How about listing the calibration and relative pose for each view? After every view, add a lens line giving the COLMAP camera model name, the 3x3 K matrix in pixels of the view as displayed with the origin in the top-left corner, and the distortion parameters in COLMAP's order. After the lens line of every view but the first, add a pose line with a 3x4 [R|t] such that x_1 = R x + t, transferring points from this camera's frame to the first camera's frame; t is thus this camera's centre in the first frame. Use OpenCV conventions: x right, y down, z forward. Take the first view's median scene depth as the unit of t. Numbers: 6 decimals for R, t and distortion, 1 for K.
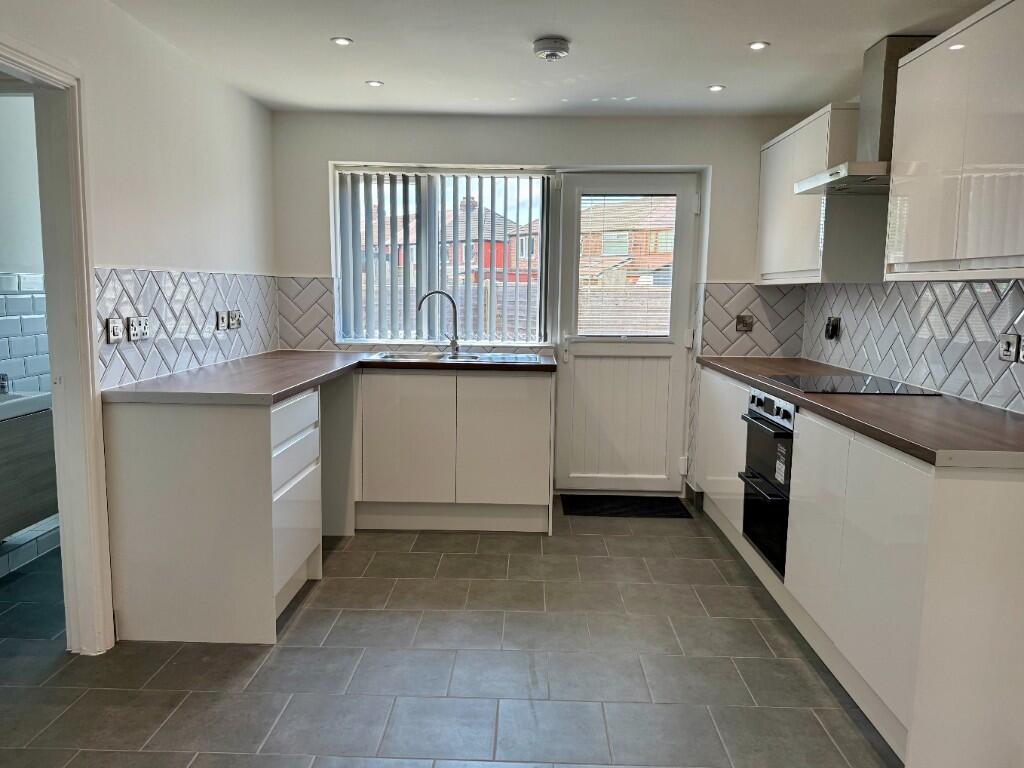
lens RADIAL K [[757.4, 0, 511.5], [0, 757.4, 385.2], [0, 0, 1]] dist [0.025173, -0.011522]
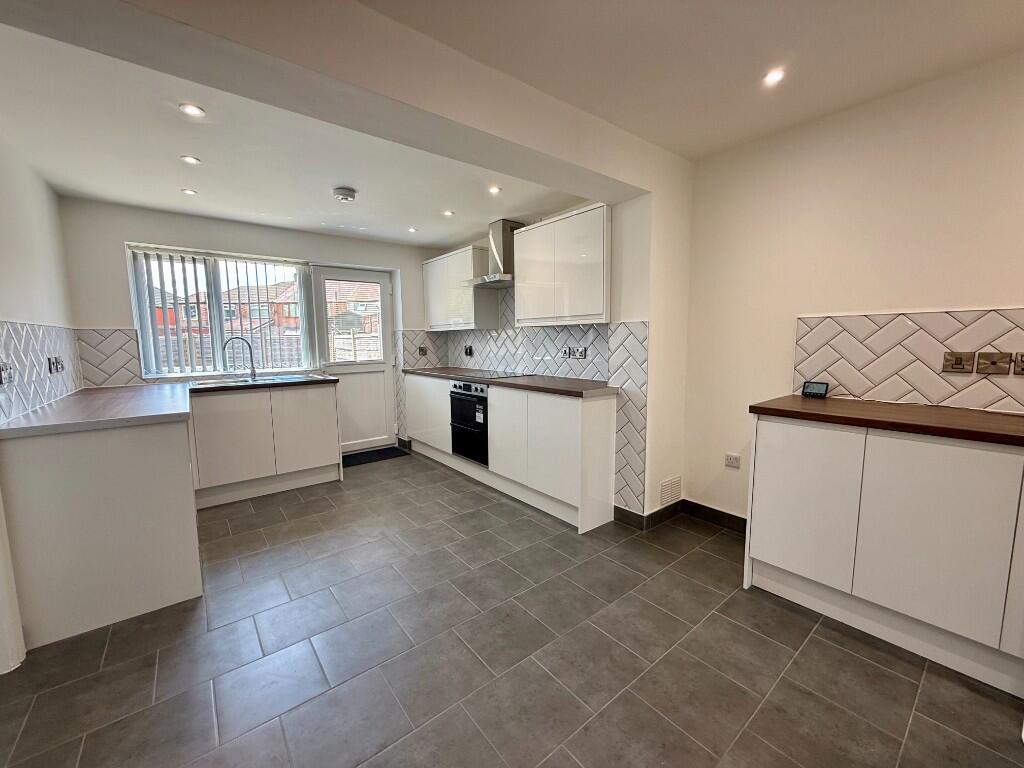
lens RADIAL K [[410.5, 0, 511.9], [0, 410.5, 382.0], [0, 0, 1]] dist [-0.001638, -0.000336]
pose [[0.764793, -0.090752, 0.637852, -0.207151], [0.102047, 0.994595, 0.019152, 0.002050], [-0.636143, 0.050444, 0.769921, 0.043565]]
